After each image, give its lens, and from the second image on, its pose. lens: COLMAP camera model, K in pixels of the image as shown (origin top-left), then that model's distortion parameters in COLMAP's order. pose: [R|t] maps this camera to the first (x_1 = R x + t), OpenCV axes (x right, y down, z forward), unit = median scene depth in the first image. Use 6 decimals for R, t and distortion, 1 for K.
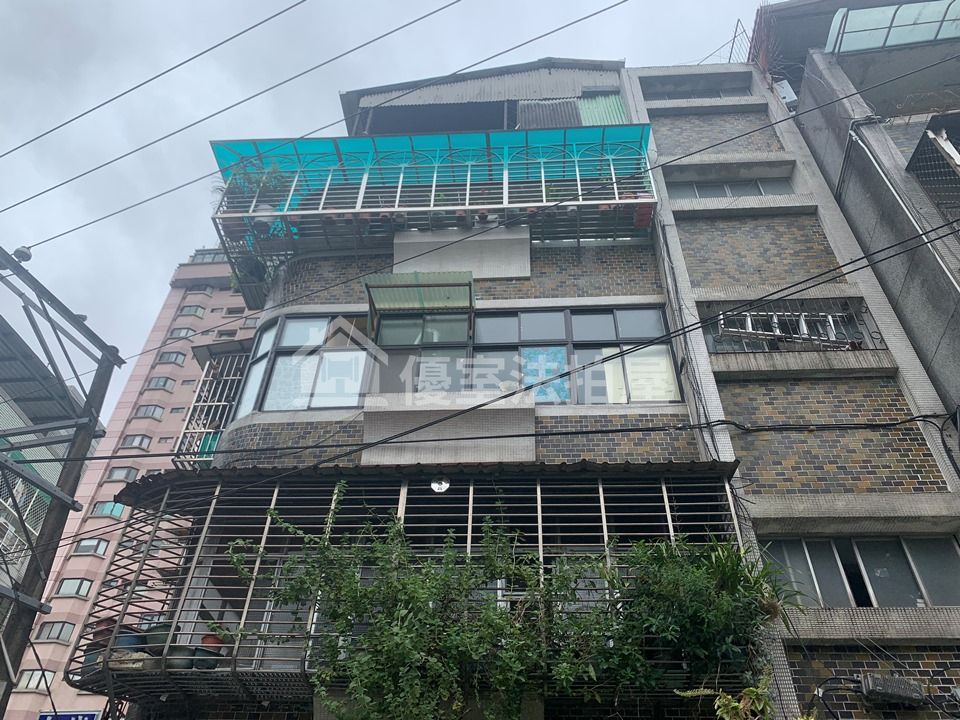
lens RADIAL K [[728.9, 0, 482.4], [0, 728.9, 366.2], [0, 0, 1]] dist [0.190475, -0.471793]
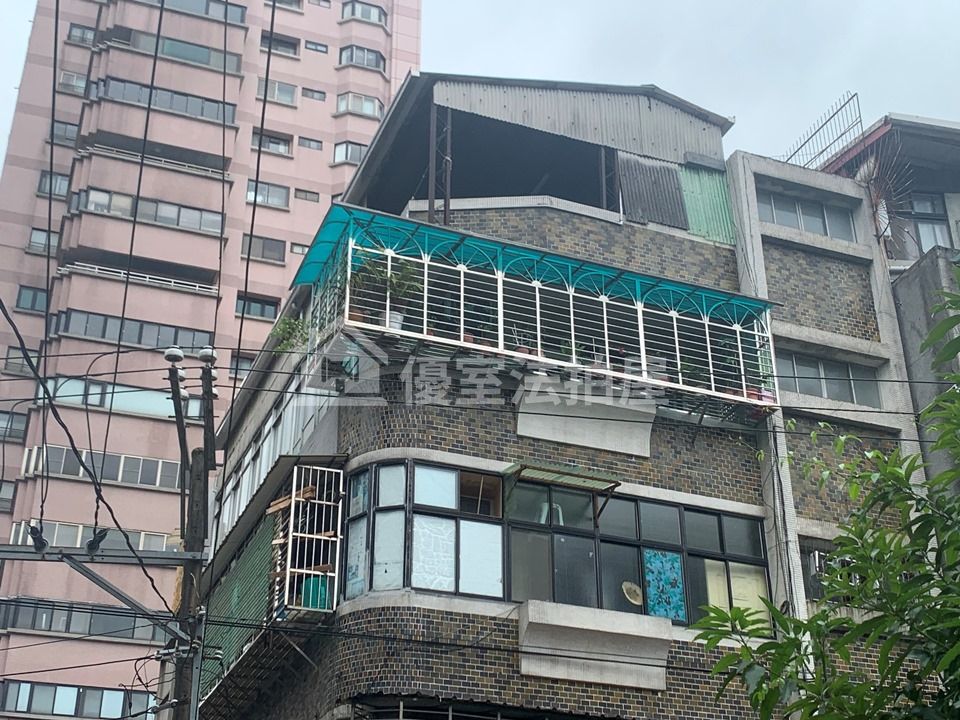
lens RADIAL K [[1339.9, 0, 480.0], [0, 1339.9, 360.0], [0, 0, 1]] dist [0.213359, -0.643962]
pose [[0.904682, 0.183864, 0.384376, -0.800983], [-0.274975, 0.941042, 0.197050, -0.503645], [-0.325484, -0.283961, 0.901901, -0.476878]]
